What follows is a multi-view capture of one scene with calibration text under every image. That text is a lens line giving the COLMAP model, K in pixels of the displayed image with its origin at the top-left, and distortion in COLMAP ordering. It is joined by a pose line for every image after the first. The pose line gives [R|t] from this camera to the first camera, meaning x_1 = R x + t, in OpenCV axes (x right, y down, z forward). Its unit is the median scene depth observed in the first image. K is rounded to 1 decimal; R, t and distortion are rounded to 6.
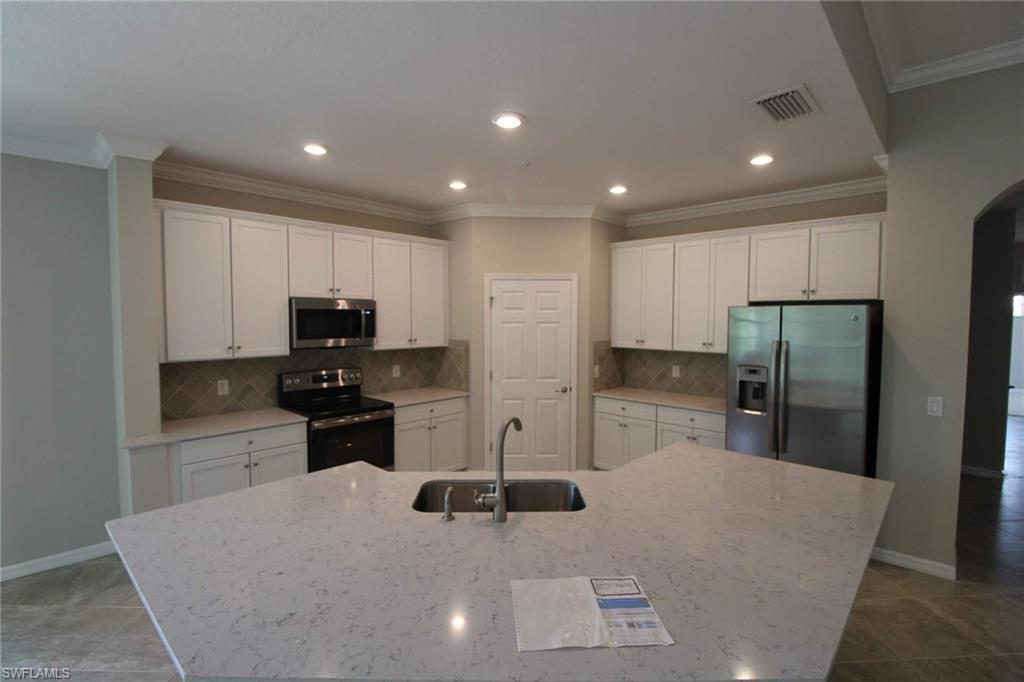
lens RADIAL K [[472.7, 0, 511.4], [0, 472.7, 335.8], [0, 0, 1]] dist [-0.002140, -0.010238]
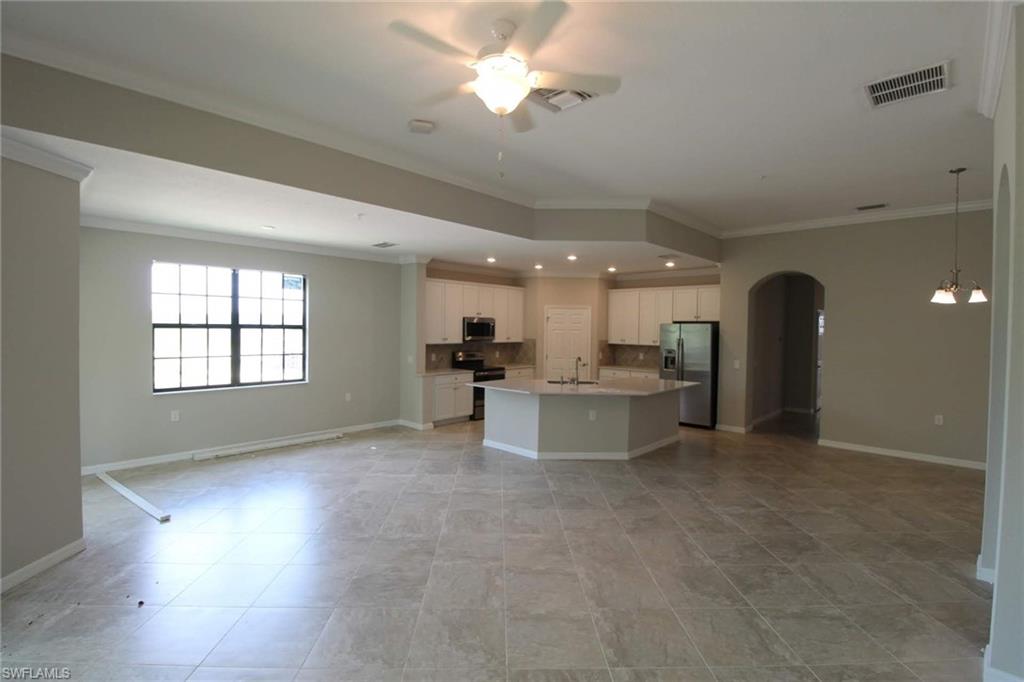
lens RADIAL K [[472.7, 0, 511.1], [0, 472.7, 336.7], [0, 0, 1]] dist [-0.002140, -0.010238]
pose [[0.999938, 0.010523, 0.003706, -0.217245], [-0.010444, 0.999730, -0.020762, 0.045681], [-0.003924, 0.020722, 0.999778, -1.046857]]
